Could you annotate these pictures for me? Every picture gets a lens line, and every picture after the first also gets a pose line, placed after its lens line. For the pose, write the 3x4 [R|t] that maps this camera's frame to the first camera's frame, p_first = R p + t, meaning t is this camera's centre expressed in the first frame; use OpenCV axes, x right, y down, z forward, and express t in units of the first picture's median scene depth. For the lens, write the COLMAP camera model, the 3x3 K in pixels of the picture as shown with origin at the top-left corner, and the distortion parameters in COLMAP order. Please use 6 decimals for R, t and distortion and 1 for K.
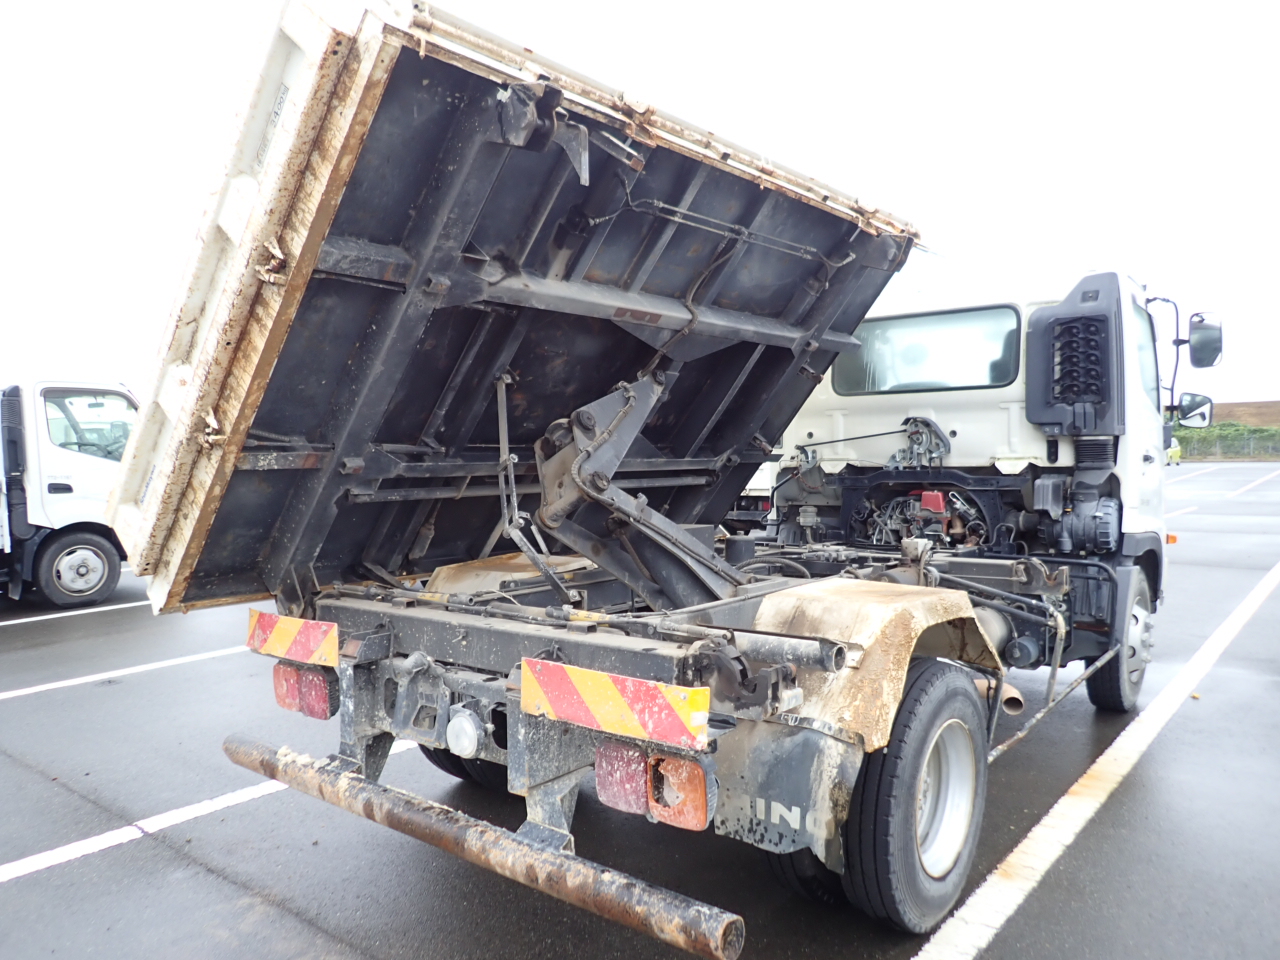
lens RADIAL K [[938.8, 0, 638.6], [0, 938.8, 488.1], [0, 0, 1]] dist [0.001771, 0.000885]
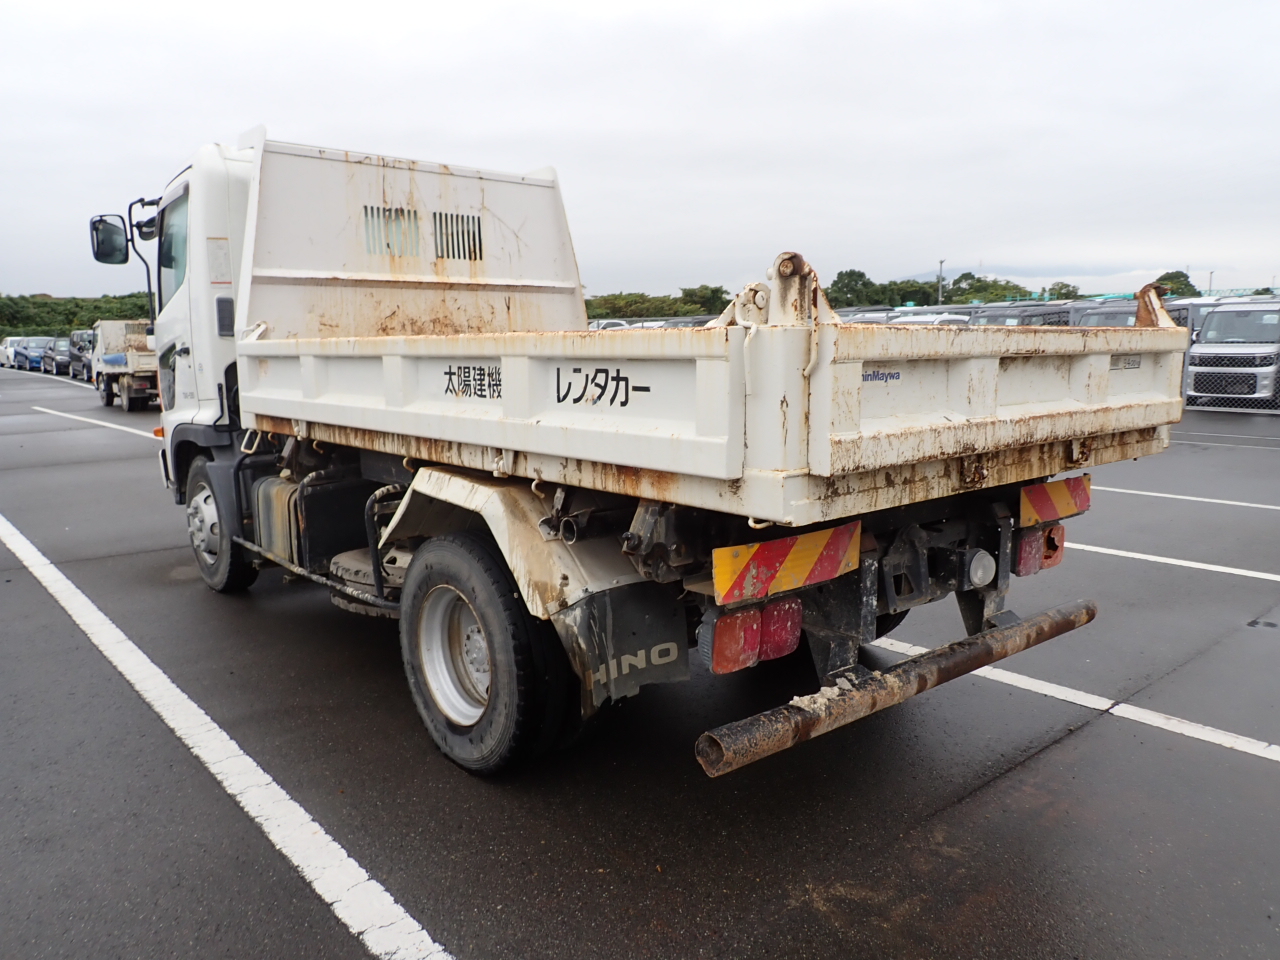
lens RADIAL K [[938.8, 0, 635.5], [0, 938.8, 475.2], [0, 0, 1]] dist [0.001771, 0.000885]
pose [[0.176318, -0.123714, 0.976528, -1.205199], [0.035691, 0.992222, 0.119258, -0.010921], [-0.983686, 0.013825, 0.179362, 1.035782]]
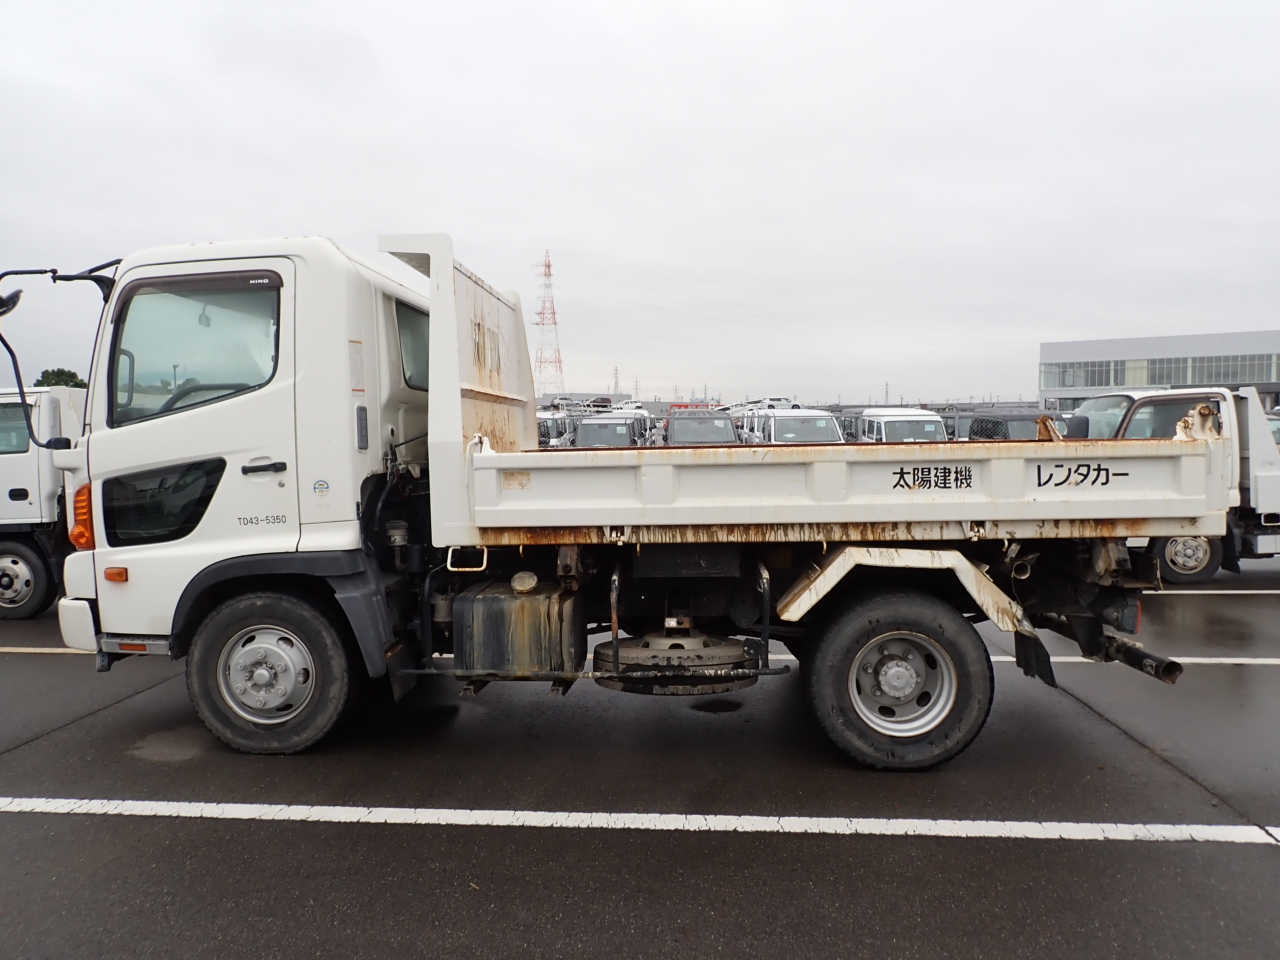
lens RADIAL K [[938.8, 0, 639.8], [0, 938.8, 473.4], [0, 0, 1]] dist [0.001771, 0.000885]
pose [[-0.579554, -0.005184, 0.814917, -1.149424], [0.050161, 0.997857, 0.042022, -0.083312], [-0.813388, 0.065232, -0.578052, 2.529023]]
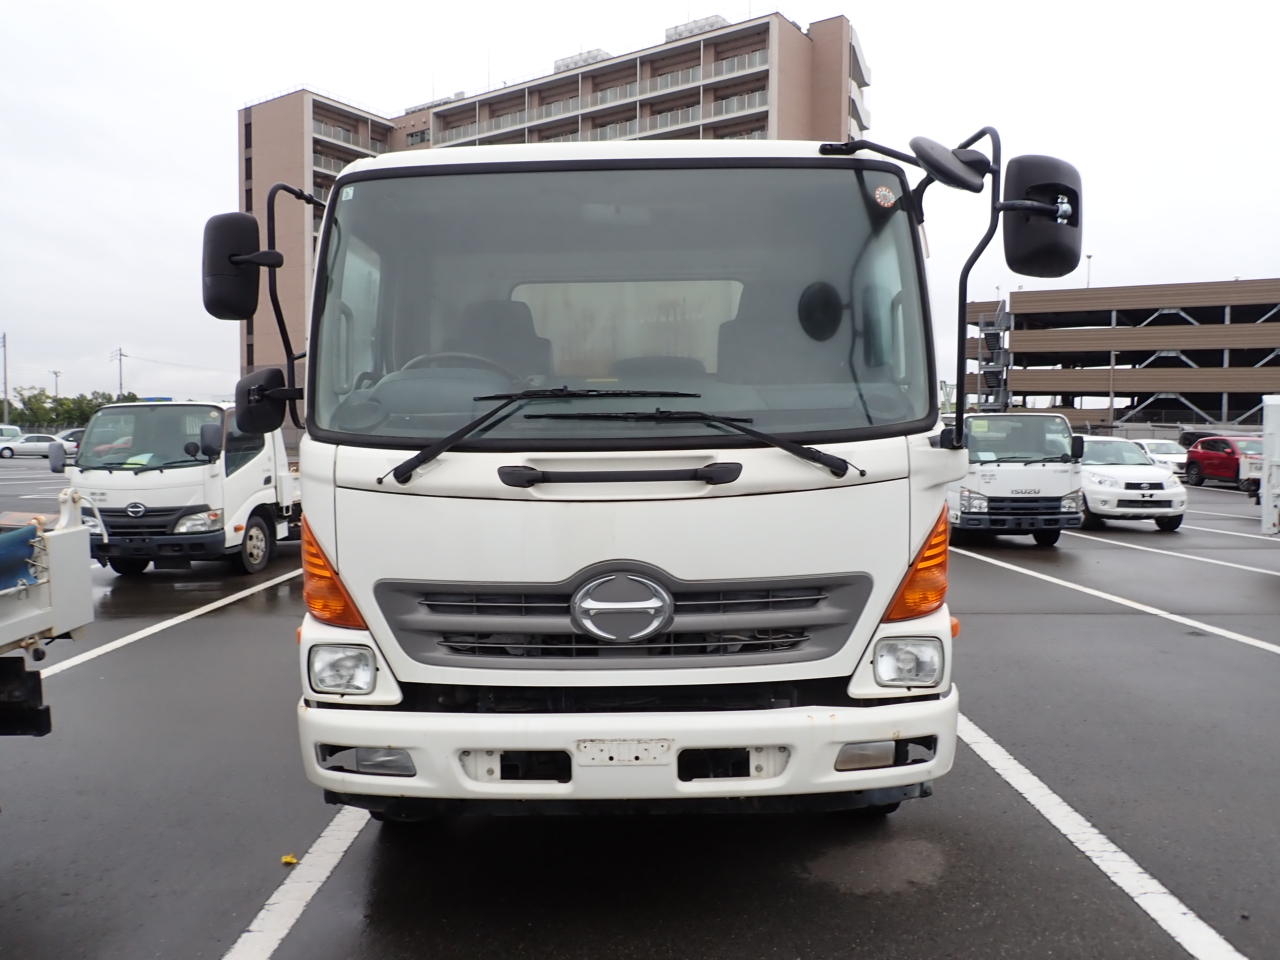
lens RADIAL K [[938.8, 0, 635.5], [0, 938.8, 473.7], [0, 0, 1]] dist [0.001771, 0.000885]
pose [[-0.776717, 0.058015, -0.627173, 1.438983], [0.007393, 0.996520, 0.083025, -0.156781], [0.629807, 0.059851, -0.774443, 2.924882]]
